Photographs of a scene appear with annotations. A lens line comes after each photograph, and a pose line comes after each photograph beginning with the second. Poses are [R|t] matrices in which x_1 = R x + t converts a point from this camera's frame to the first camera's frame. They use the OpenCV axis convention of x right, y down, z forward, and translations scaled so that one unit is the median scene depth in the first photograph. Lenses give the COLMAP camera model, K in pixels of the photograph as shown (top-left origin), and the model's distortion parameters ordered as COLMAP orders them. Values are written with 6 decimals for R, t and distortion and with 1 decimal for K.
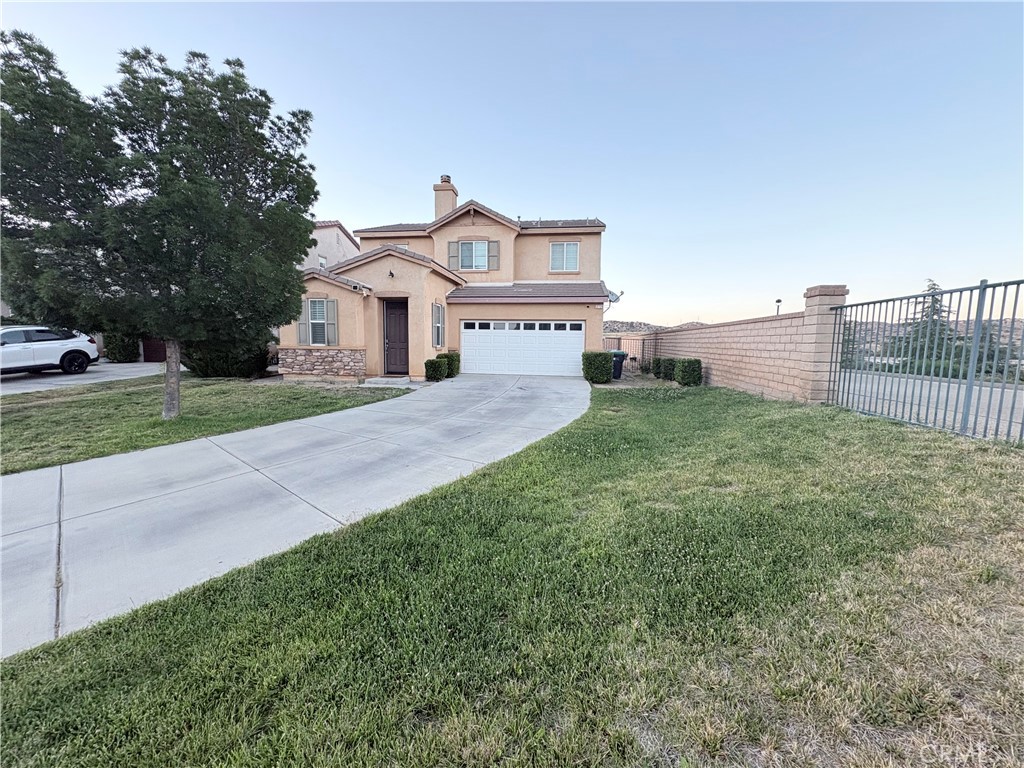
lens RADIAL K [[401.8, 0, 518.9], [0, 401.8, 387.1], [0, 0, 1]] dist [-0.007898, 0.000226]
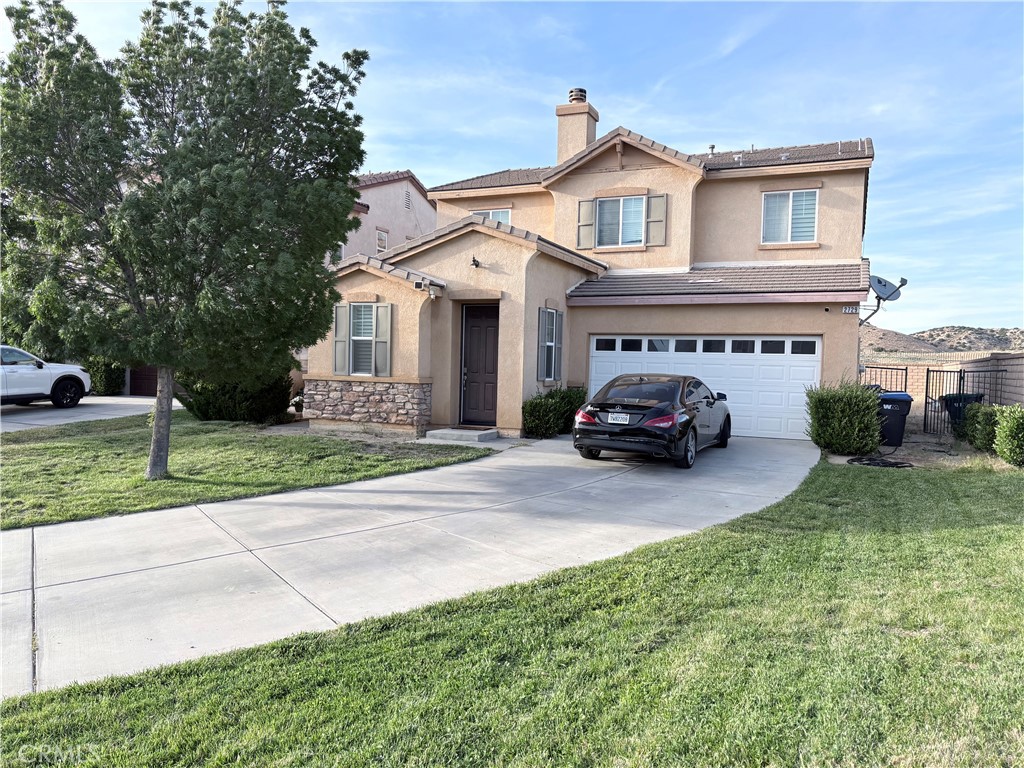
lens RADIAL K [[788.2, 0, 508.9], [0, 788.2, 383.3], [0, 0, 1]] dist [0.082236, -0.180534]
pose [[0.952483, 0.018071, -0.304055, 0.102217], [-0.046815, 0.995063, -0.087514, 0.006928], [0.300972, 0.097590, 0.948626, -0.113121]]
